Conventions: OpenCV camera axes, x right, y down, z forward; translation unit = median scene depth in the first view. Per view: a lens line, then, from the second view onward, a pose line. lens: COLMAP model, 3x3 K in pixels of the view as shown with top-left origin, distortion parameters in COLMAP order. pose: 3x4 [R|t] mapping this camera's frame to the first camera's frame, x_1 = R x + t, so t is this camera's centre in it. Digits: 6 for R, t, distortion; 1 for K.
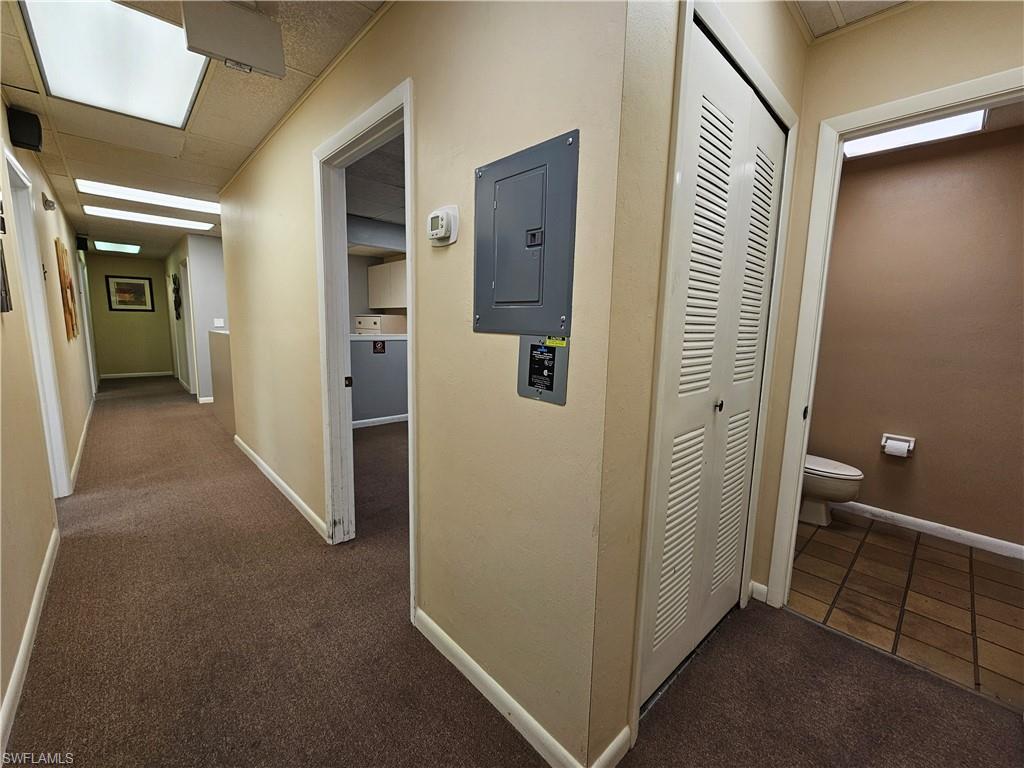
lens RADIAL K [[422.5, 0, 514.1], [0, 422.5, 384.4], [0, 0, 1]] dist [-0.001763, 0.000272]
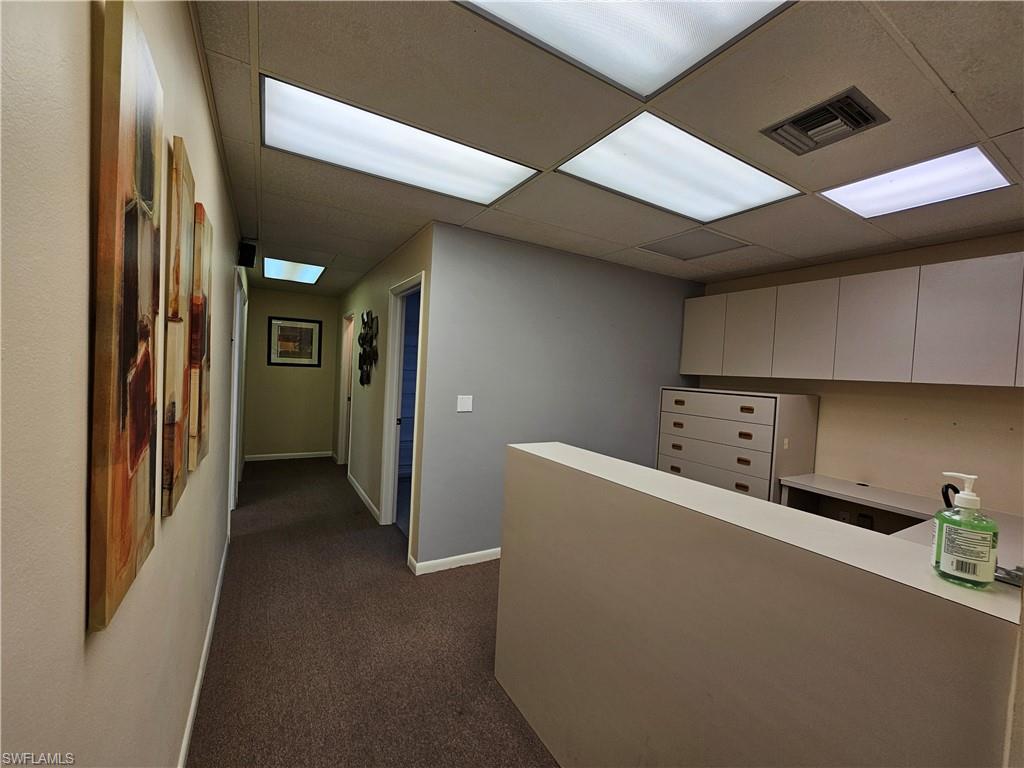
lens RADIAL K [[422.5, 0, 517.9], [0, 422.5, 389.9], [0, 0, 1]] dist [-0.001763, 0.000272]
pose [[0.977743, 0.036323, -0.206638, -0.520859], [-0.059711, 0.992345, -0.108099, -0.106458], [0.201129, 0.118032, 0.972428, 0.521058]]
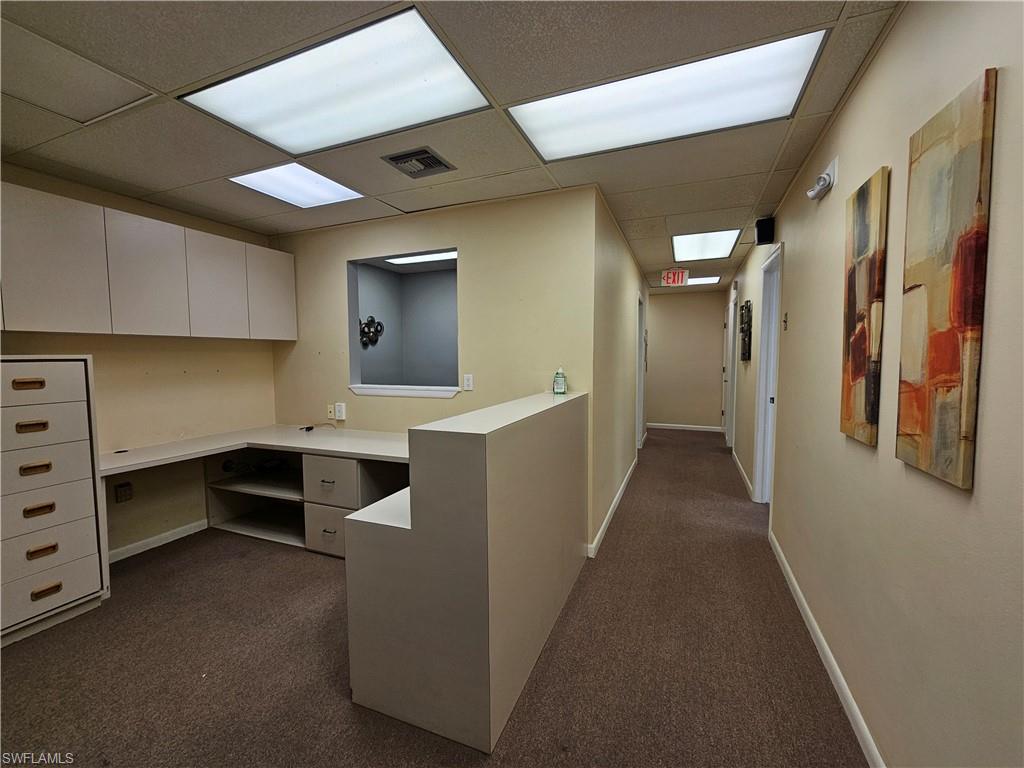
lens RADIAL K [[422.5, 0, 513.9], [0, 422.5, 381.2], [0, 0, 1]] dist [-0.001763, 0.000272]
pose [[-0.404821, -0.079962, 0.910893, -0.799080], [0.130401, 0.980939, 0.144064, -0.158229], [-0.905050, 0.177101, -0.386678, 0.900238]]
